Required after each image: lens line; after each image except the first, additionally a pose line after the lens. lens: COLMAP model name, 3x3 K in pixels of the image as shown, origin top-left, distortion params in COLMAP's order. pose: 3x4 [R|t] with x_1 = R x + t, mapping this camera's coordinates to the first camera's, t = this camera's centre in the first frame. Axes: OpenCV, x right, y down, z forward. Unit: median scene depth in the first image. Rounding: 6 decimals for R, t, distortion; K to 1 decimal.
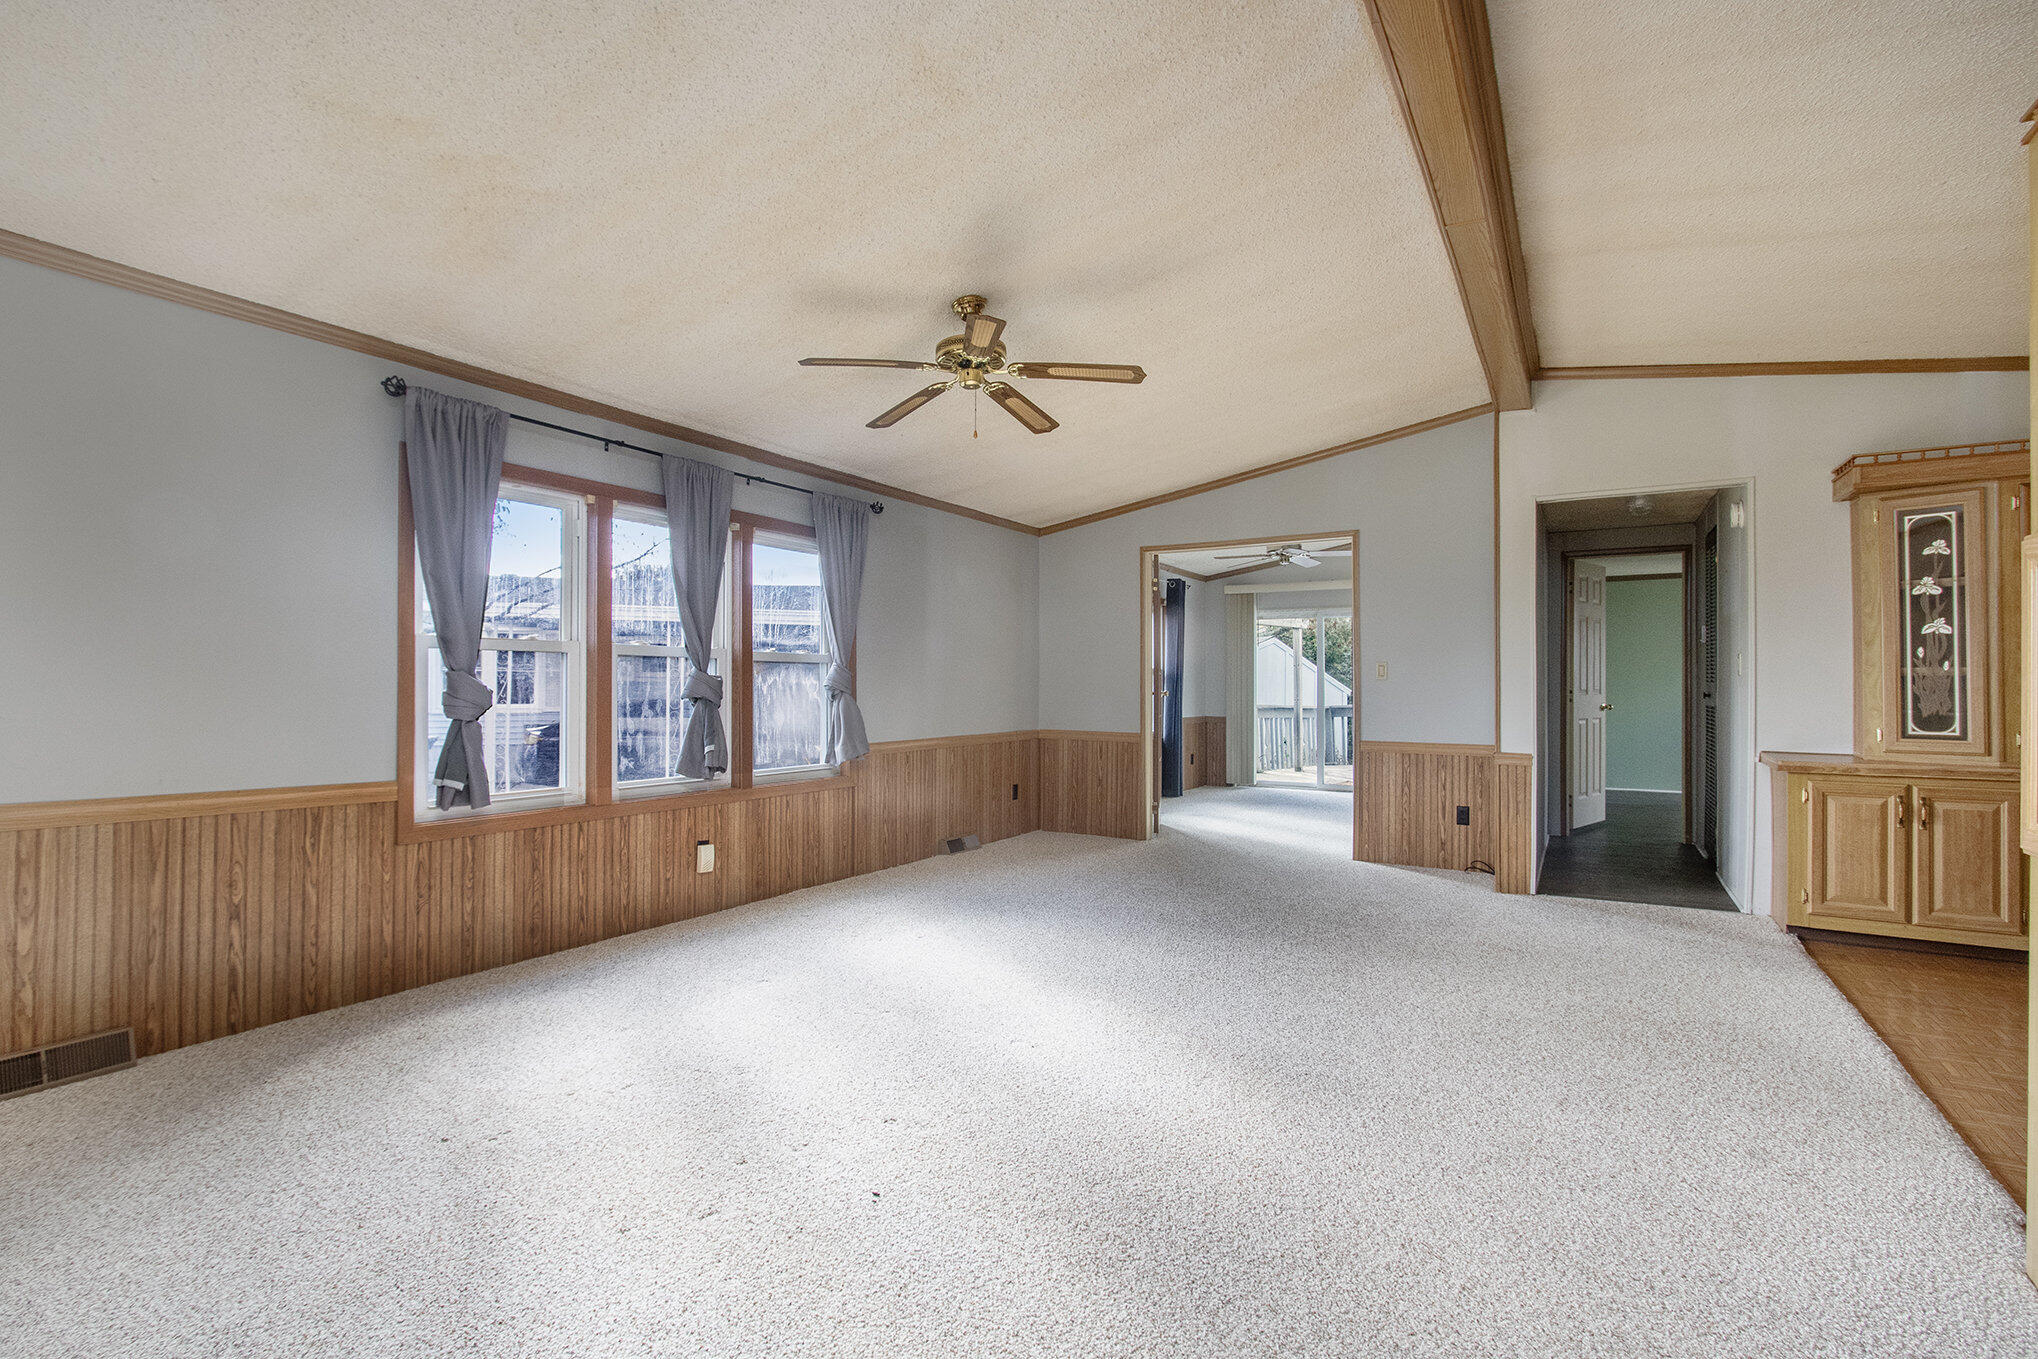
lens RADIAL K [[964.9, 0, 1009.8], [0, 964.9, 670.5], [0, 0, 1]] dist [-0.009409, 0.000927]
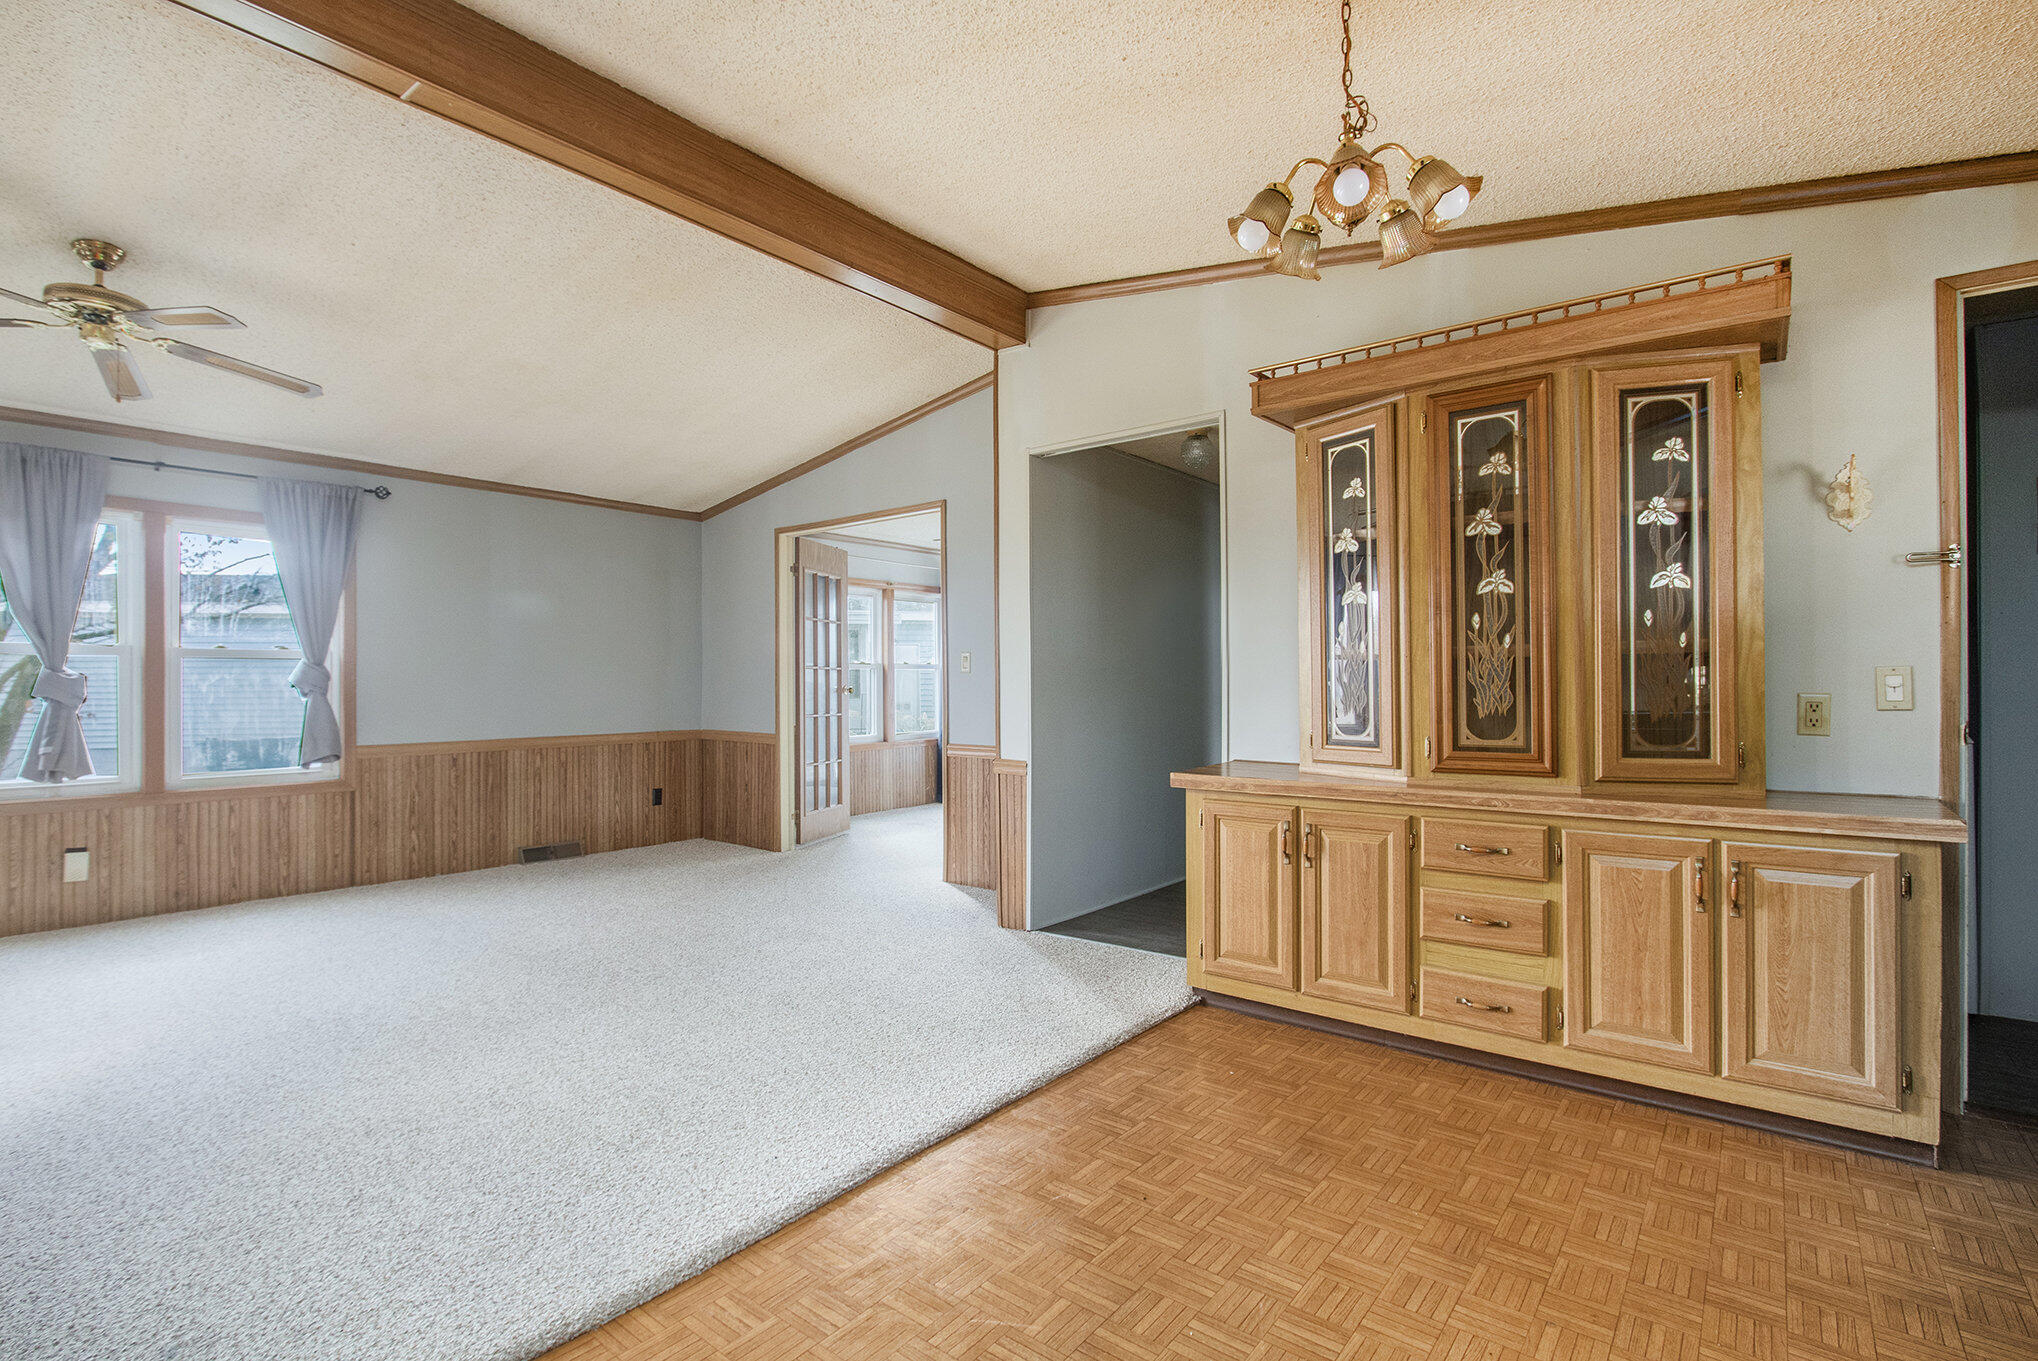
lens RADIAL K [[964.9, 0, 1012.8], [0, 964.9, 676.5], [0, 0, 1]] dist [-0.009409, 0.000927]
pose [[0.990541, -0.007334, -0.137022, 0.691358], [0.008439, 0.999936, 0.007485, 0.008294], [0.136958, -0.008570, 0.990540, 0.189450]]
